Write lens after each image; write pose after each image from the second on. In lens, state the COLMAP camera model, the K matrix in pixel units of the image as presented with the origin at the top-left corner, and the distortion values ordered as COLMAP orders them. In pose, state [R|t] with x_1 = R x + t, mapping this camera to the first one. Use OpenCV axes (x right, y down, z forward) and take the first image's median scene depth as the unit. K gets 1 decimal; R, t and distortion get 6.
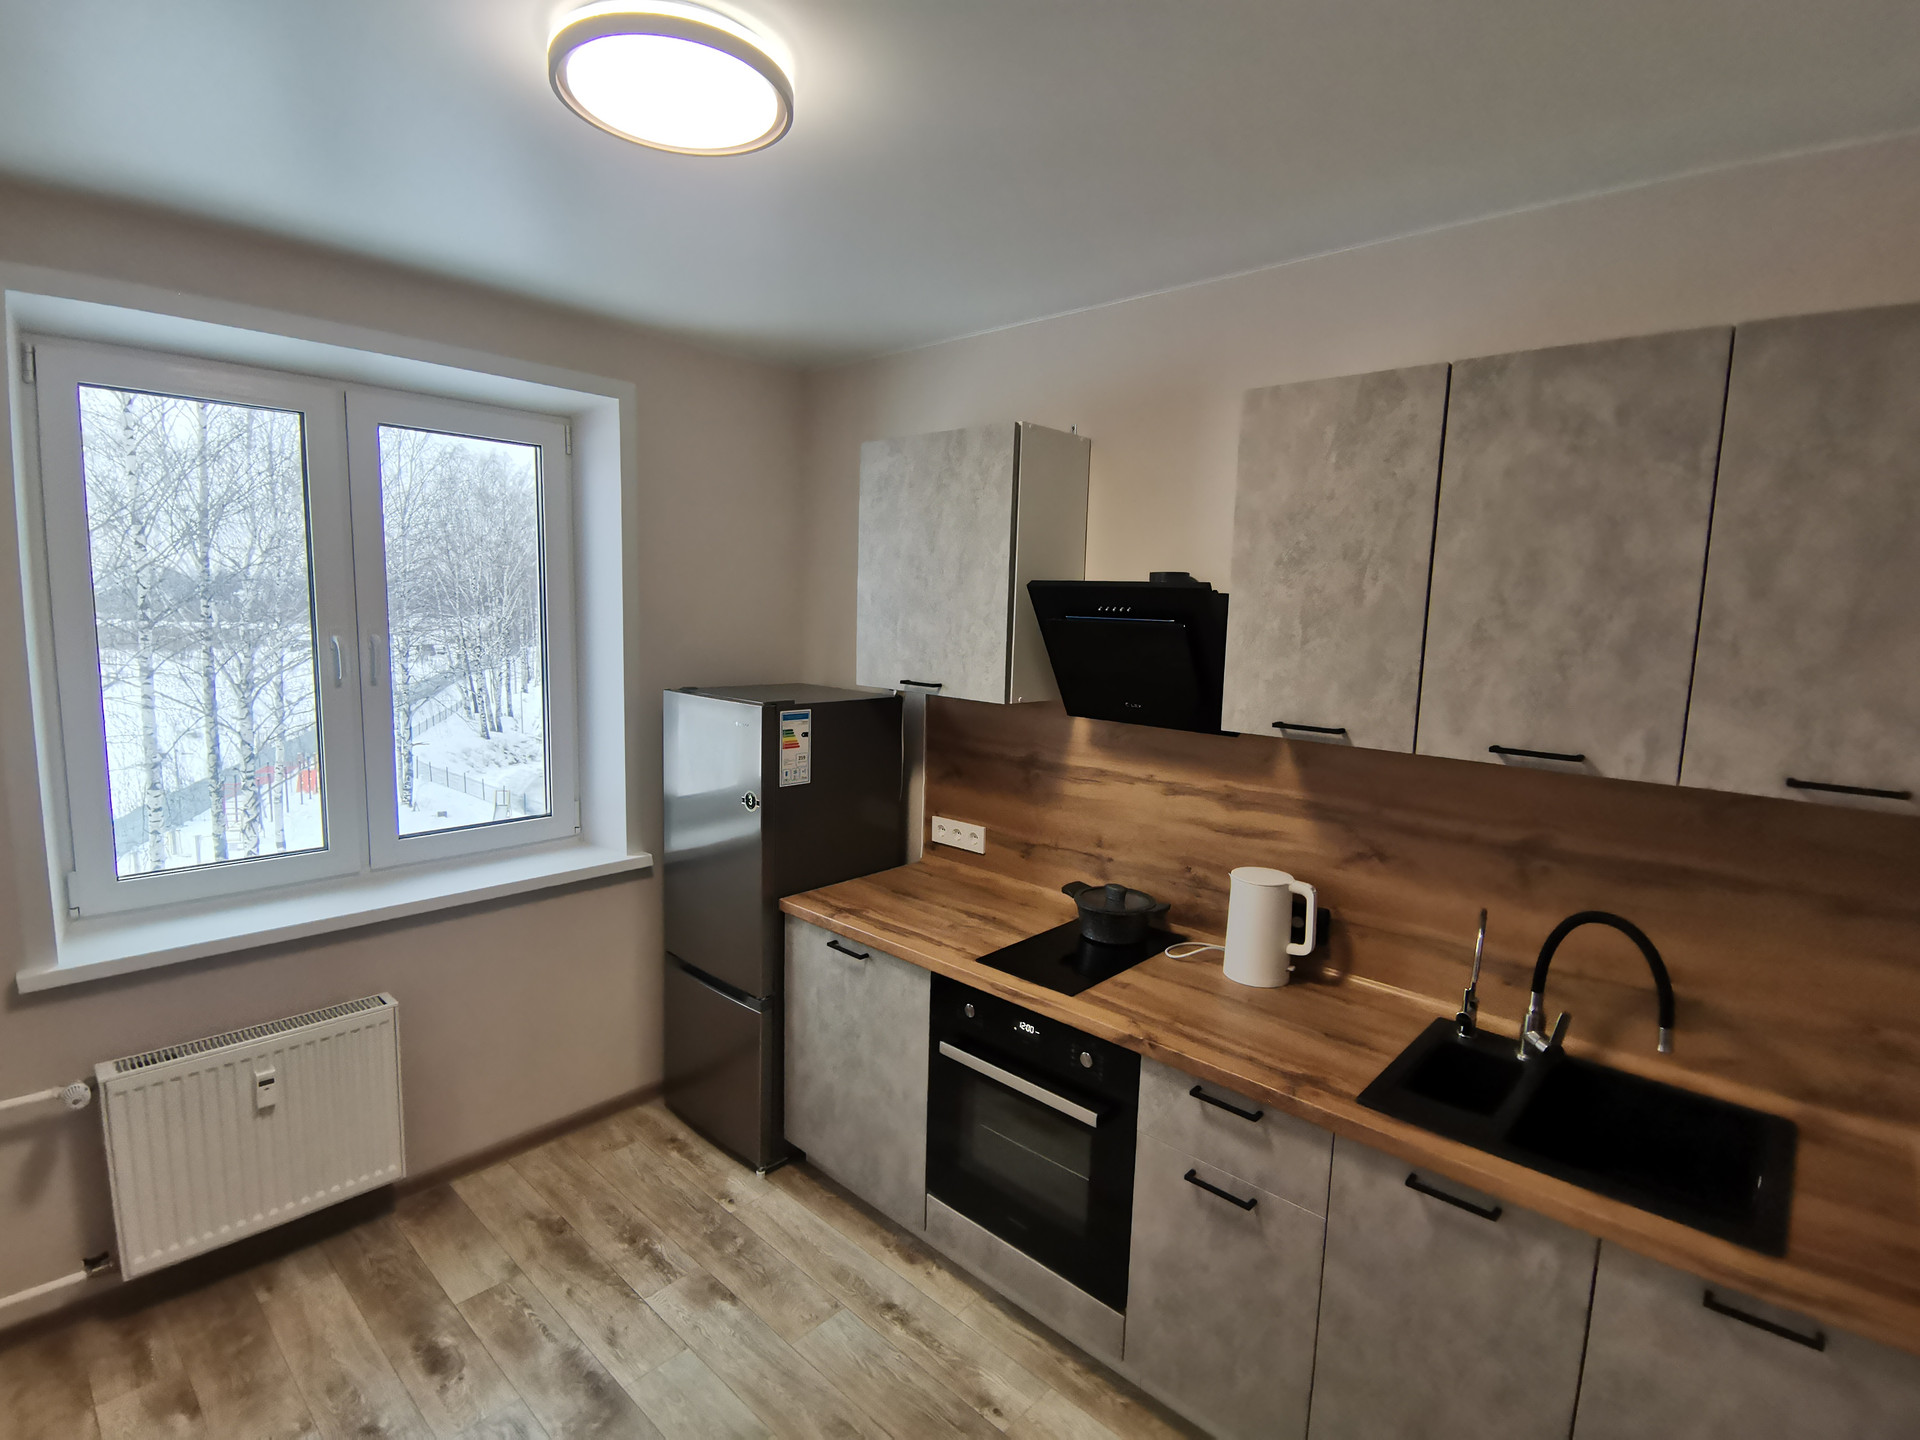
lens RADIAL K [[940.7, 0, 951.6], [0, 940.7, 720.5], [0, 0, 1]] dist [-0.007704, -0.006992]
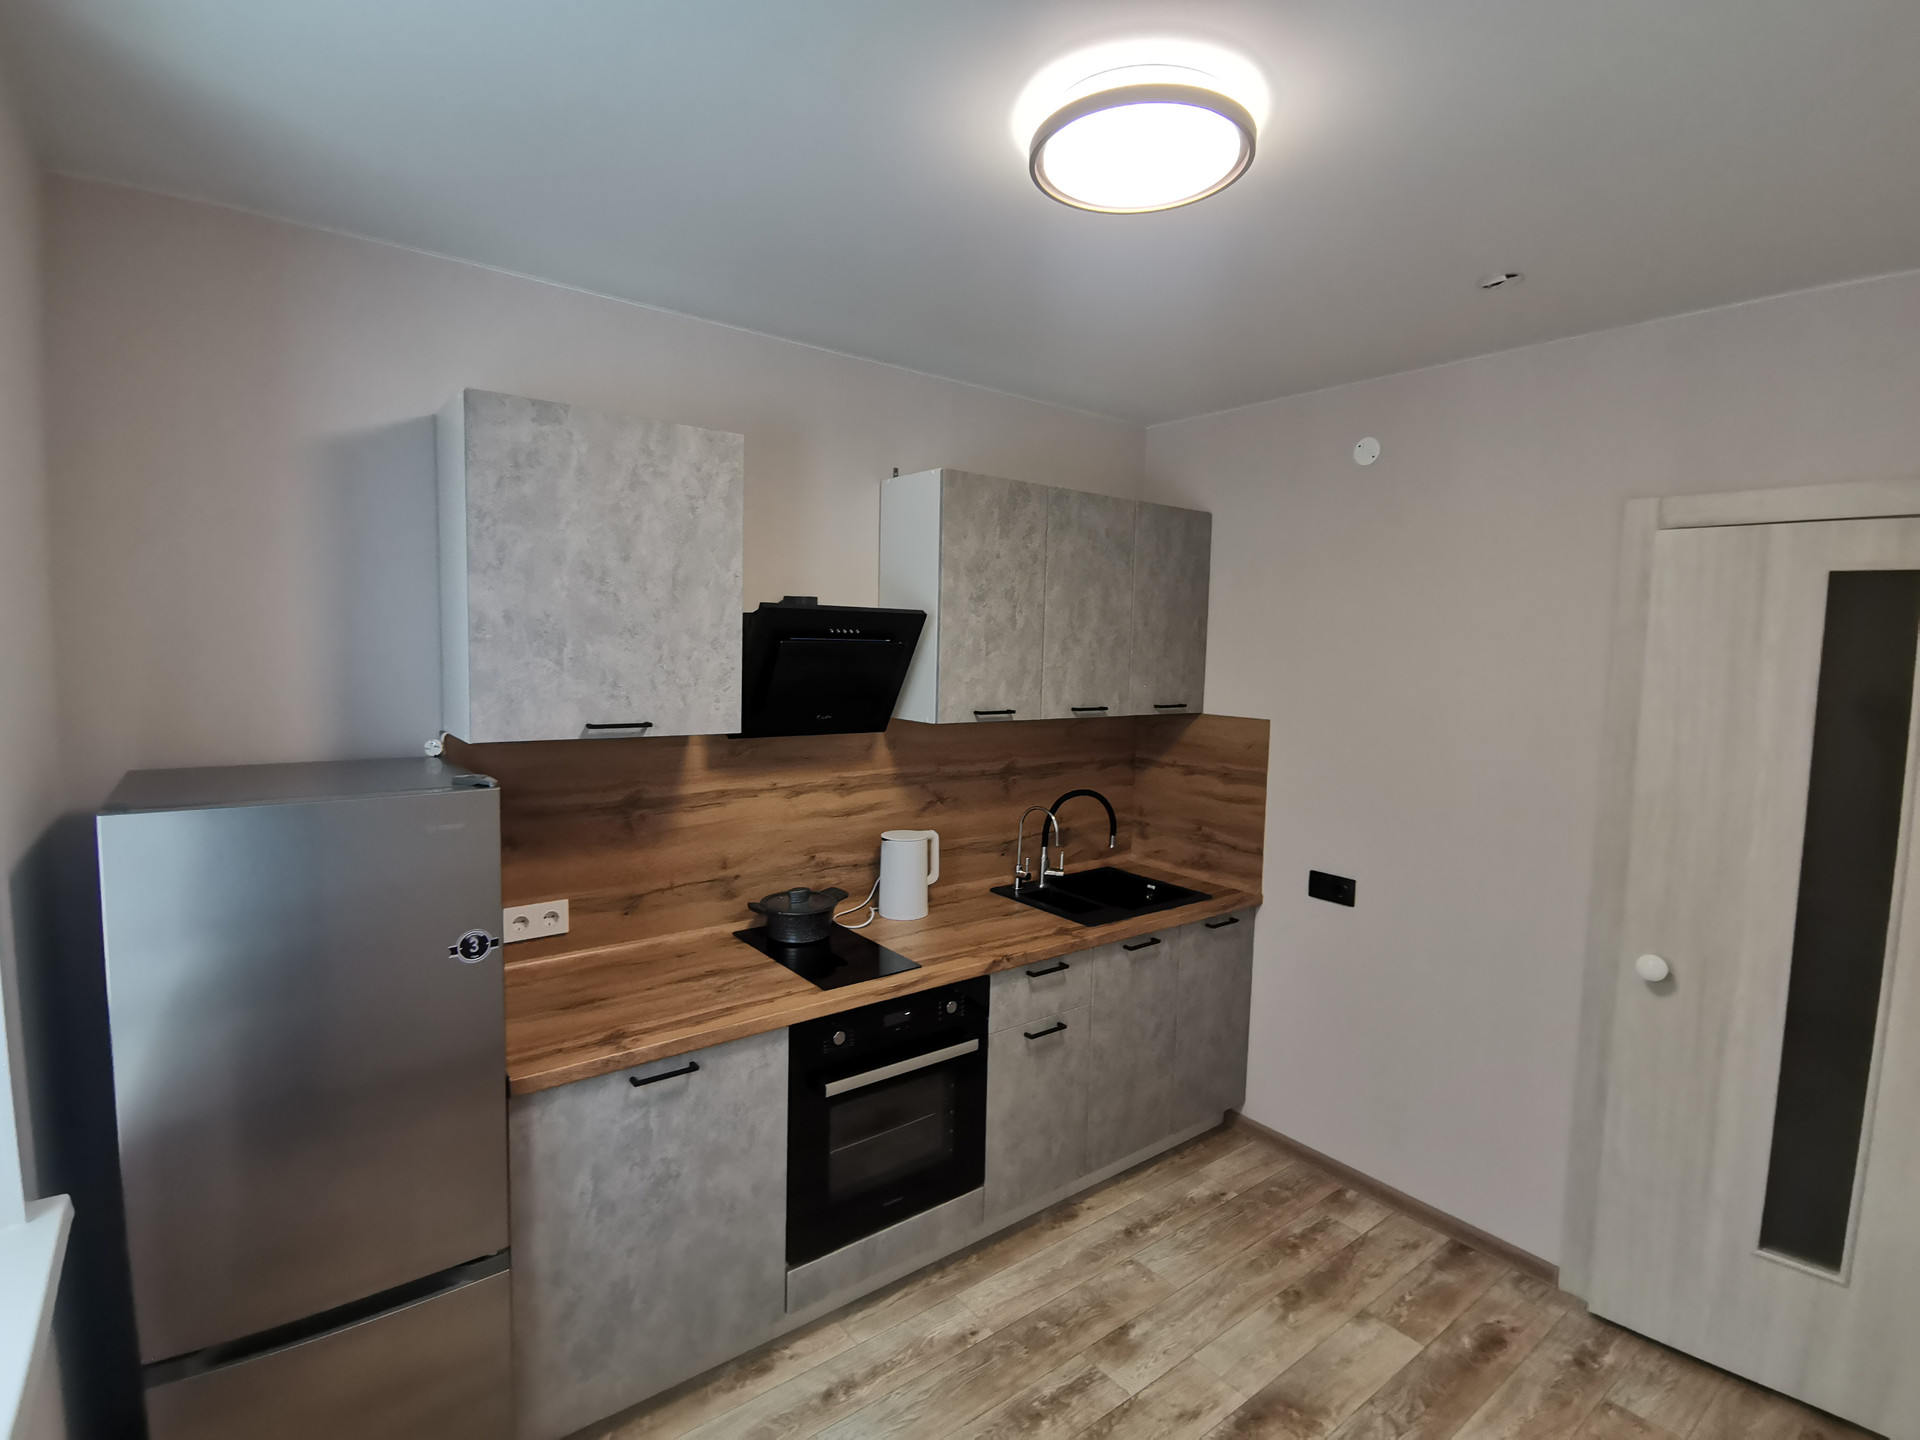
lens RADIAL K [[940.7, 0, 965.7], [0, 940.7, 719.0], [0, 0, 1]] dist [-0.007704, -0.006992]
pose [[0.147771, -0.105945, 0.983331, -0.828790], [0.104241, 0.990376, 0.091040, -0.092906], [-0.983513, 0.089051, 0.157393, 0.629727]]
